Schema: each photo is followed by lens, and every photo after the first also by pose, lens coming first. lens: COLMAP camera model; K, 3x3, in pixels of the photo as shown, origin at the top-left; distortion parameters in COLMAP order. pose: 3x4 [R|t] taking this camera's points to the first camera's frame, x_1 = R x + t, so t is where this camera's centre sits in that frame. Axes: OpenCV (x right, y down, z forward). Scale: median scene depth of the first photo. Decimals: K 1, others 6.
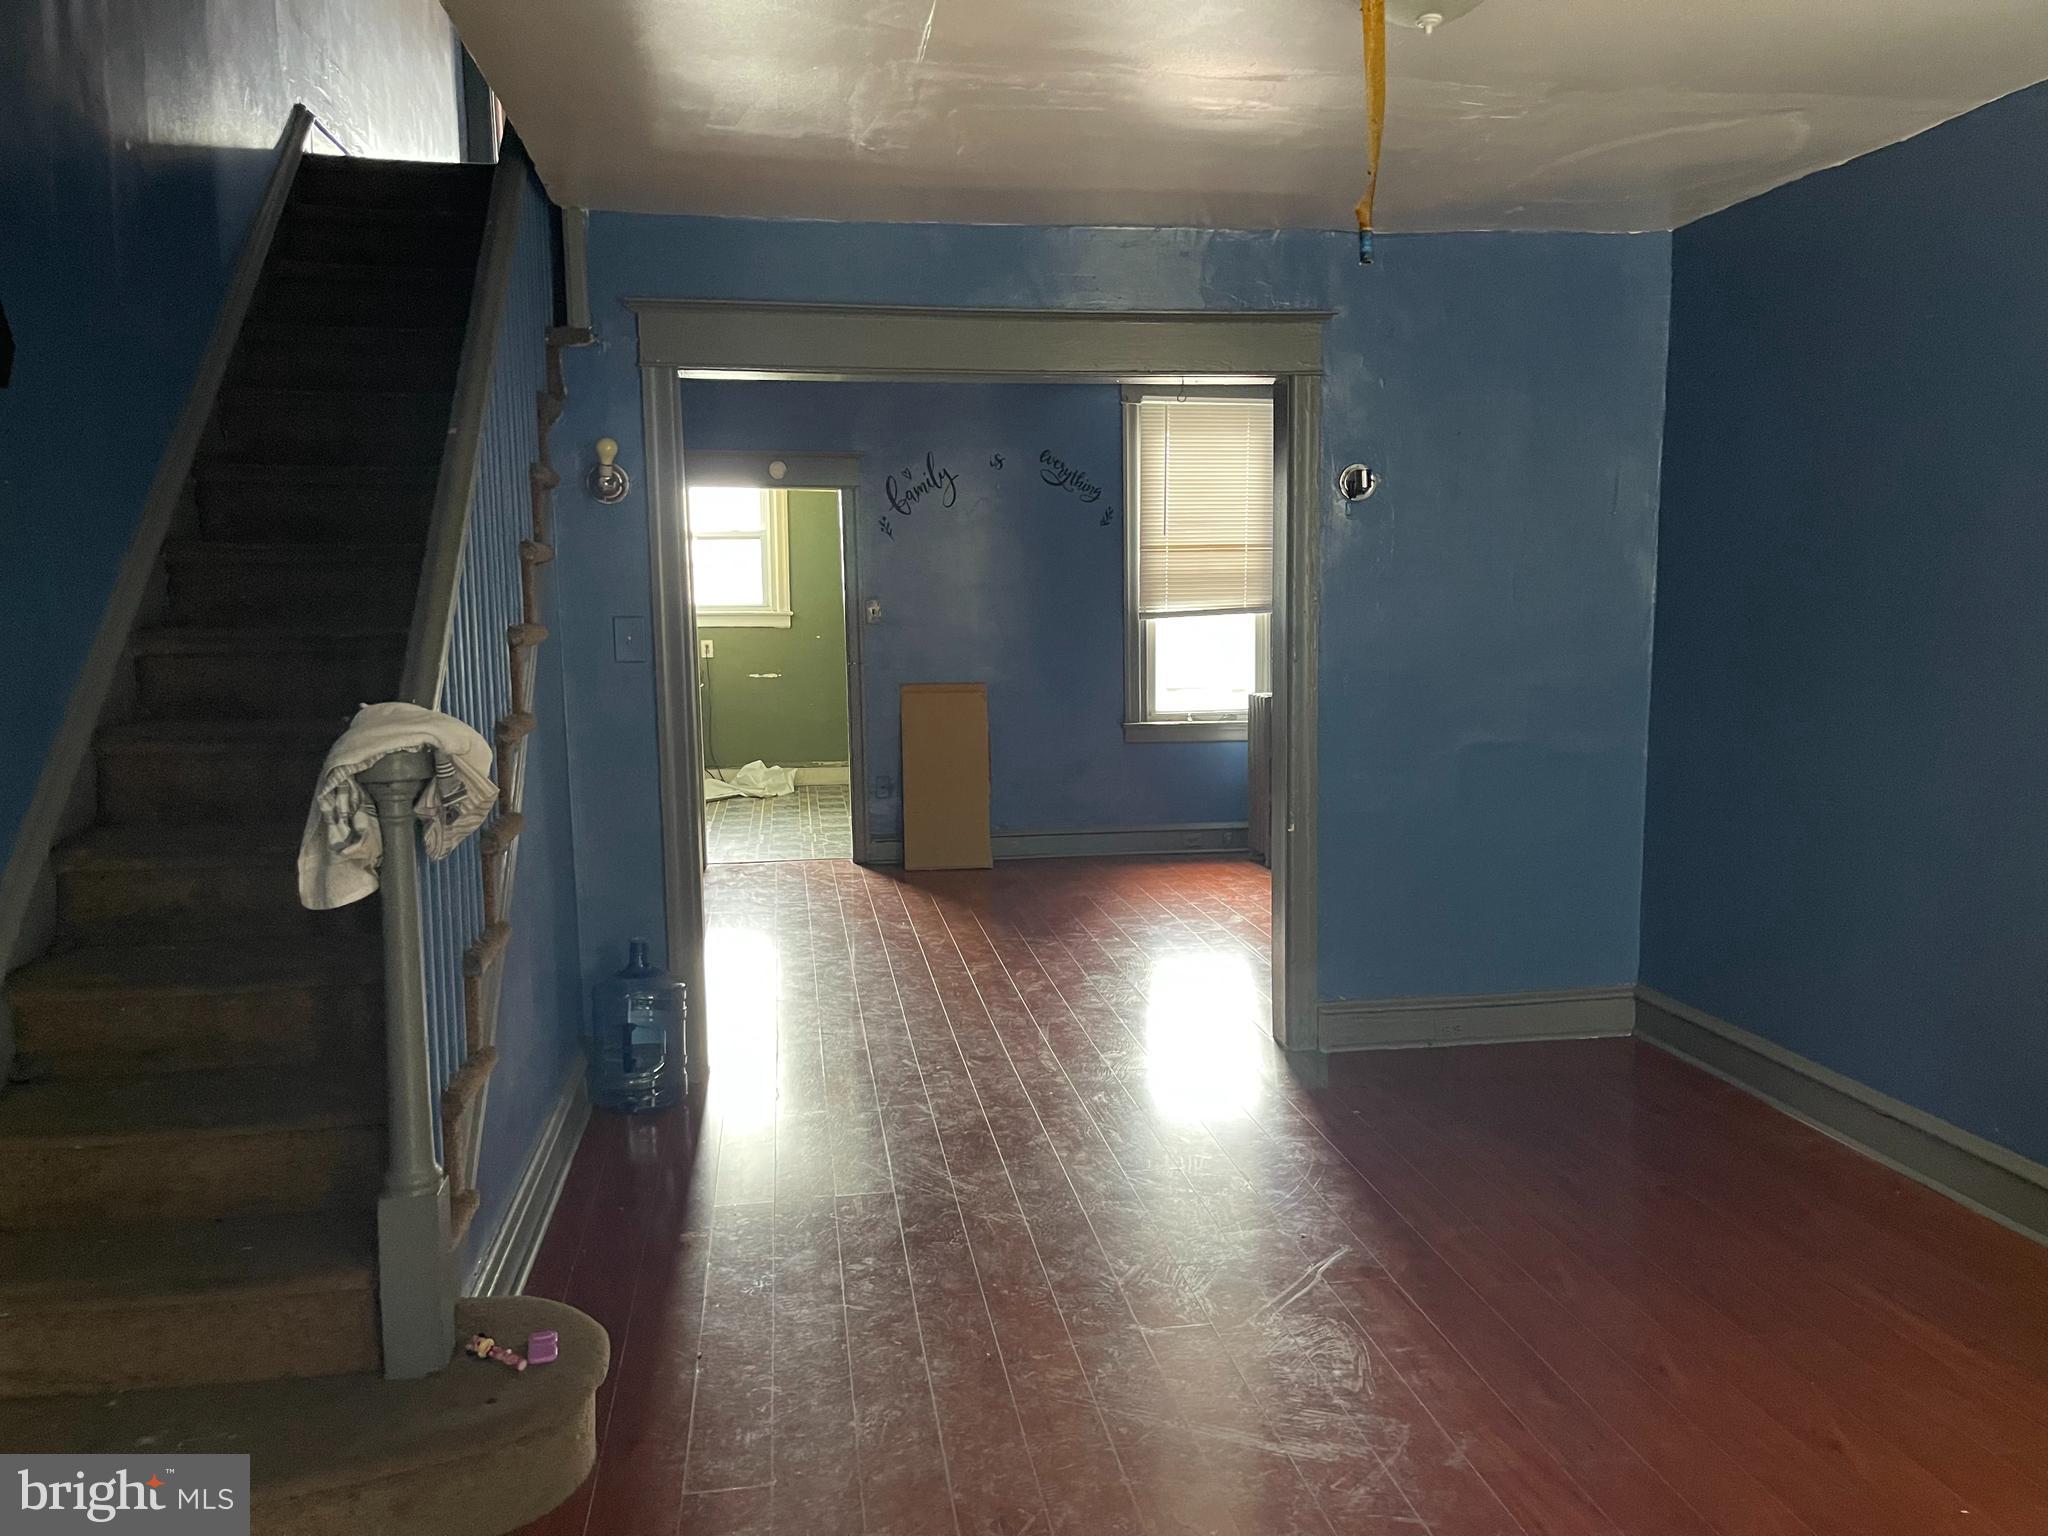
lens RADIAL K [[1546.5, 0, 1011.0], [0, 1546.5, 776.1], [0, 0, 1]] dist [0.053484, -0.058766]
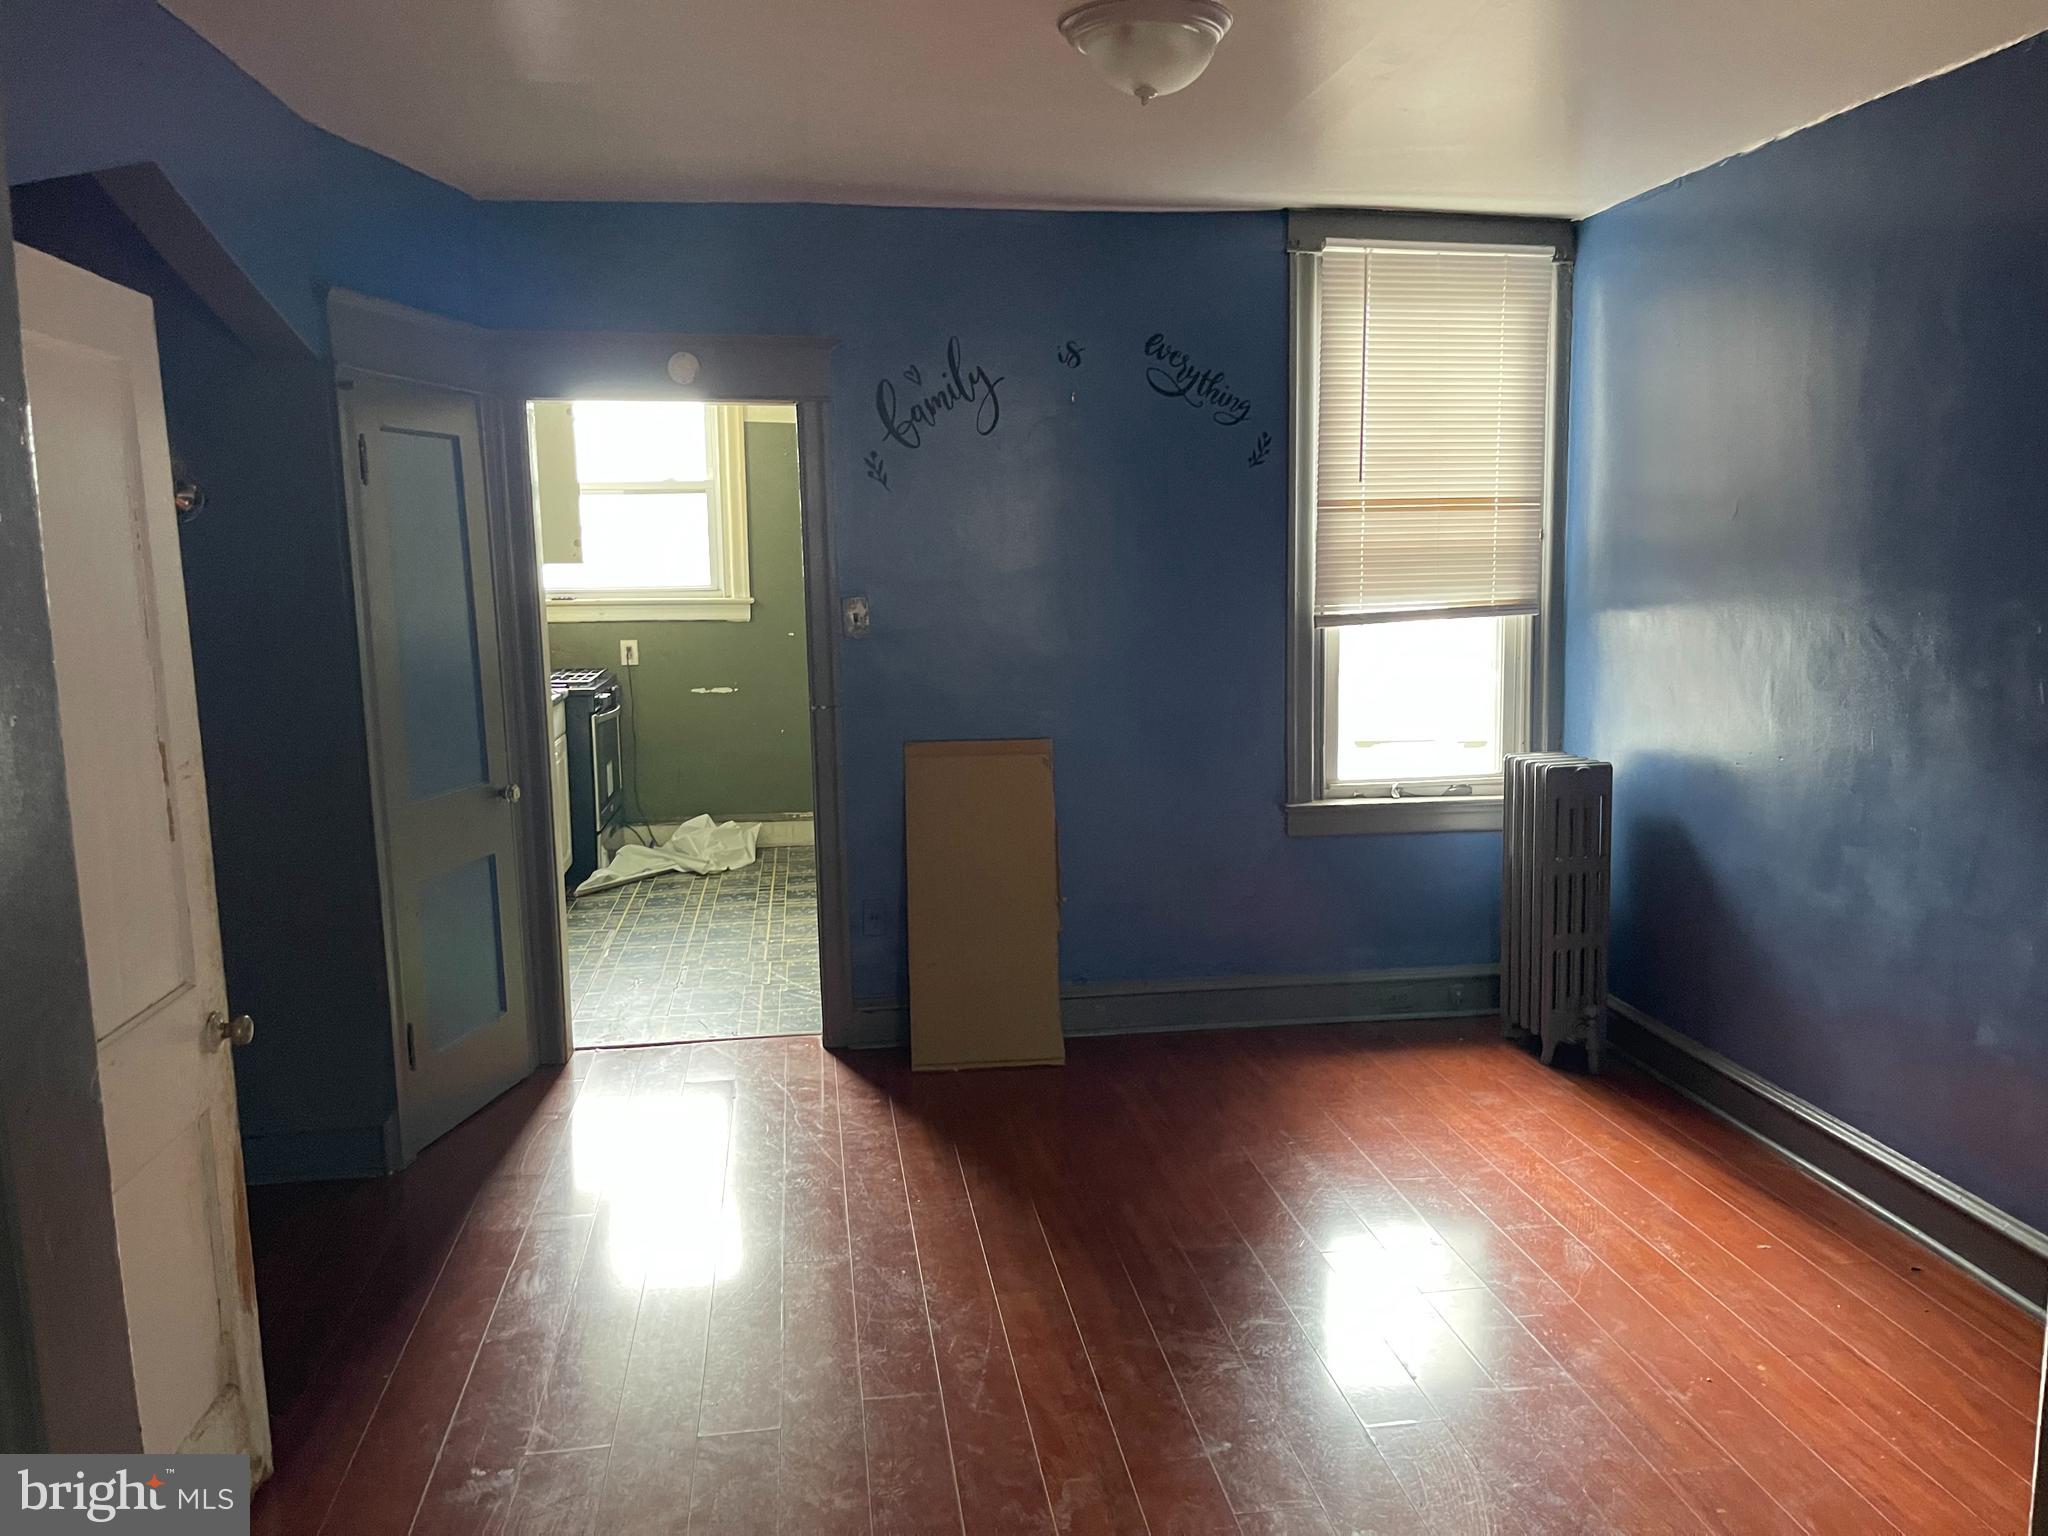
lens RADIAL K [[1546.5, 0, 1029.3], [0, 1546.5, 757.5], [0, 0, 1]] dist [0.053484, -0.058766]
pose [[0.999997, -0.002457, -0.000478, -0.023770], [0.002464, 0.999874, 0.015705, -0.061569], [0.000439, -0.015706, 0.999877, 0.415147]]
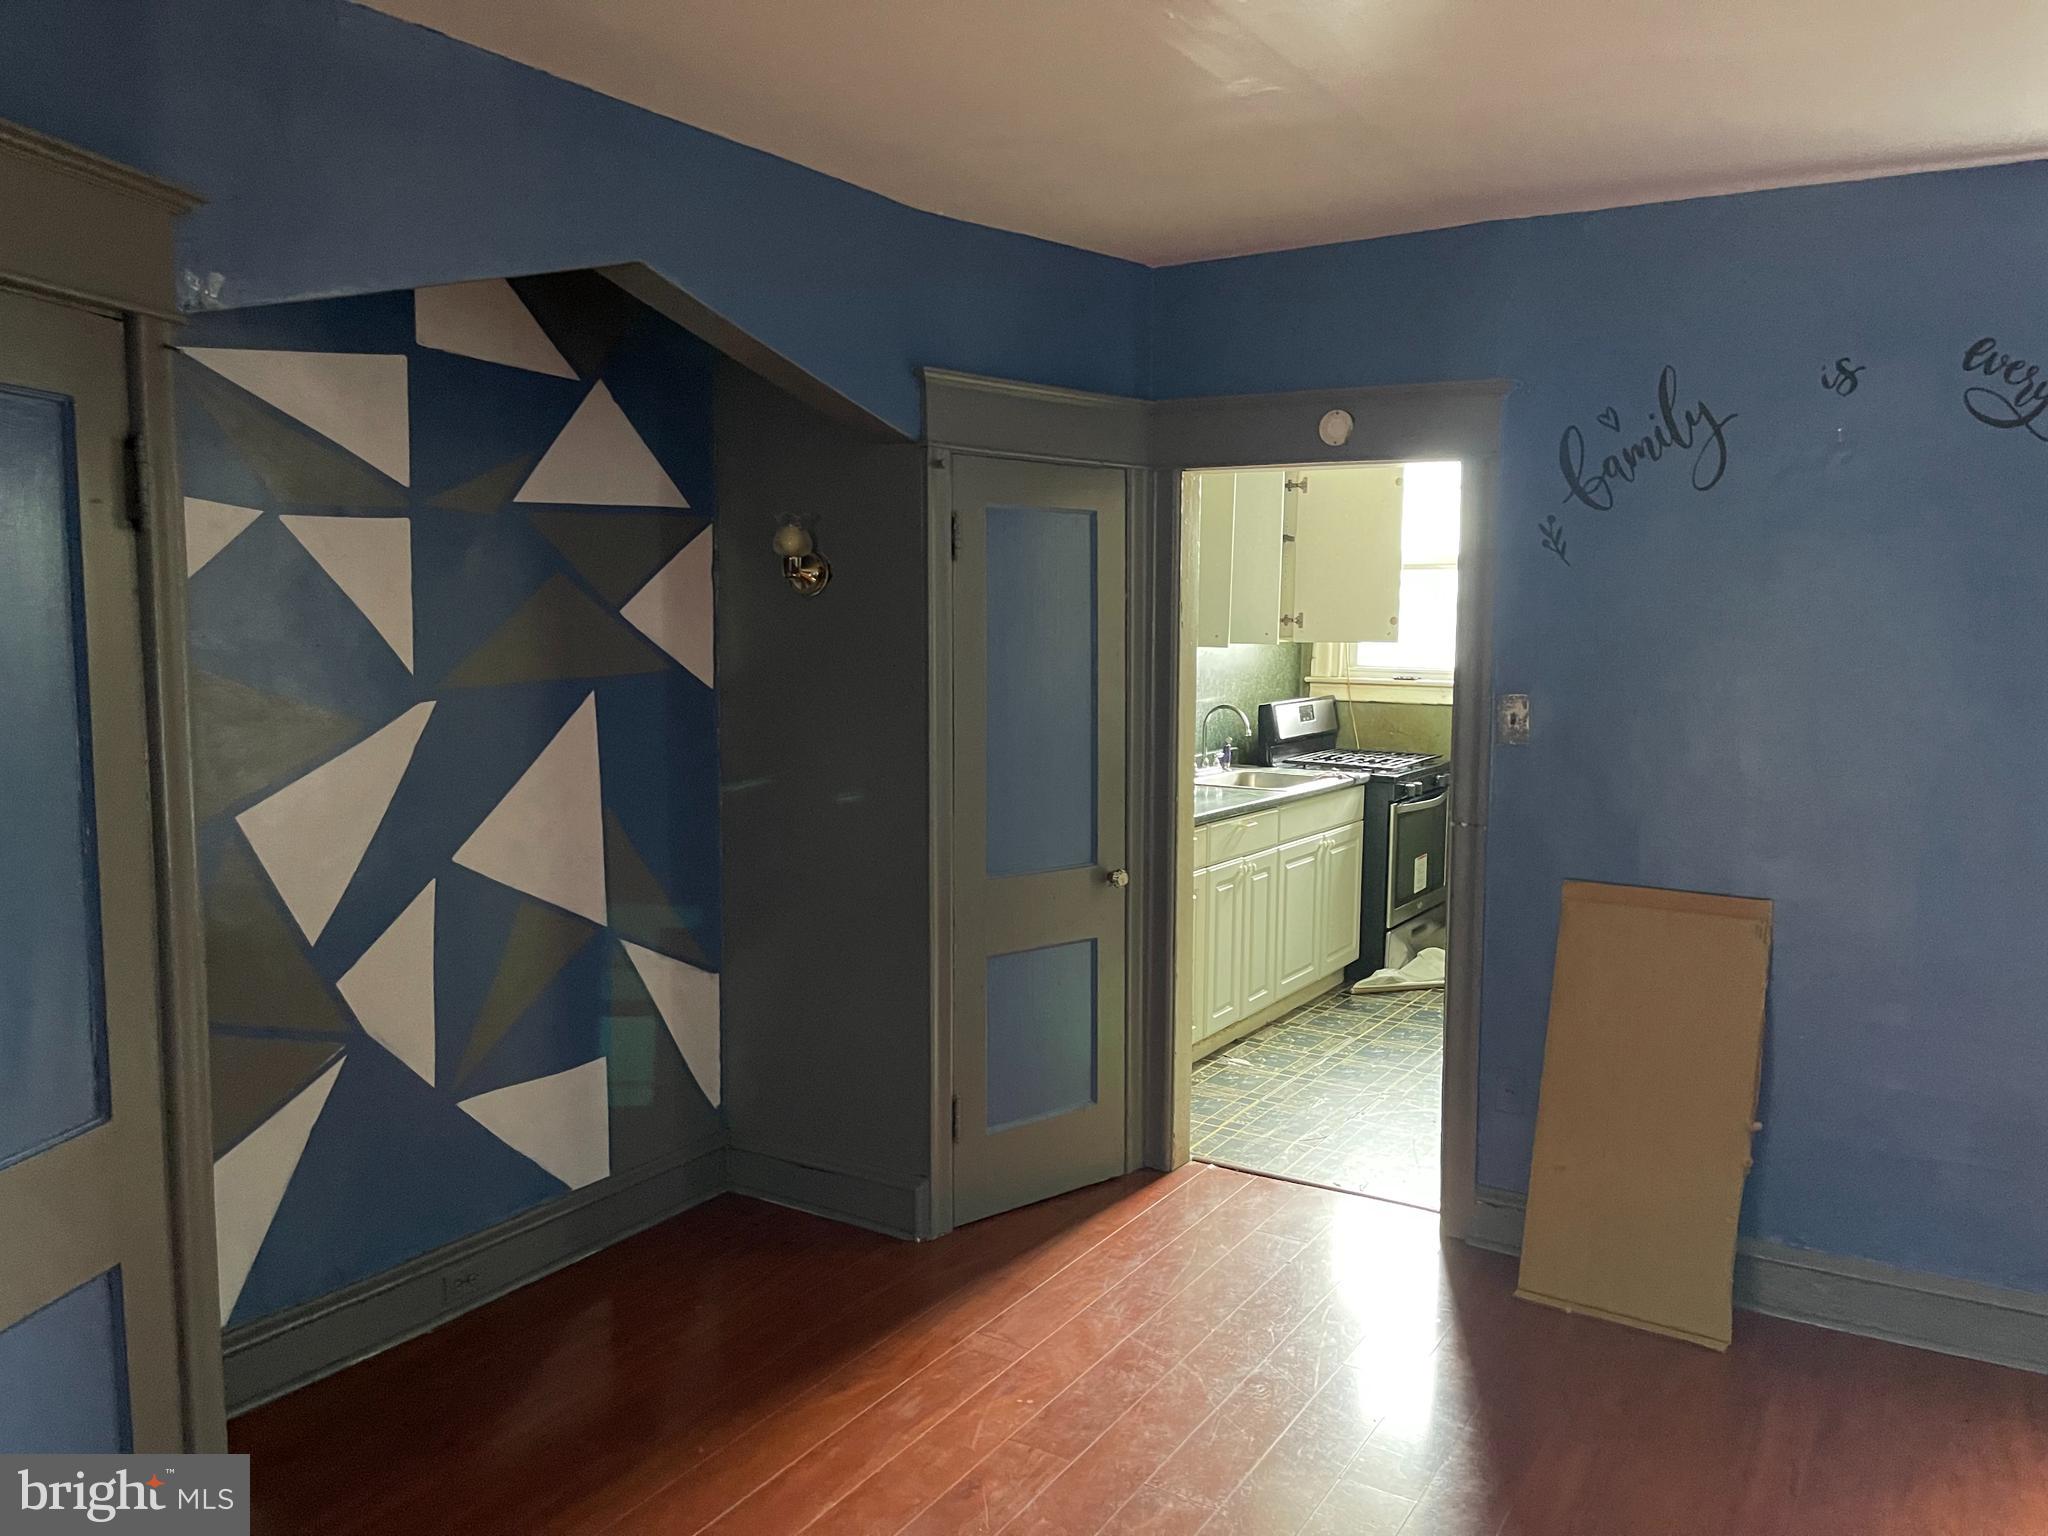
lens RADIAL K [[1546.5, 0, 1015.2], [0, 1546.5, 772.5], [0, 0, 1]] dist [0.053484, -0.058766]
pose [[0.767415, 0.085640, -0.635406, 0.093921], [-0.099847, 0.994911, 0.013503, -0.079655], [0.633329, 0.053081, 0.772060, 0.531694]]
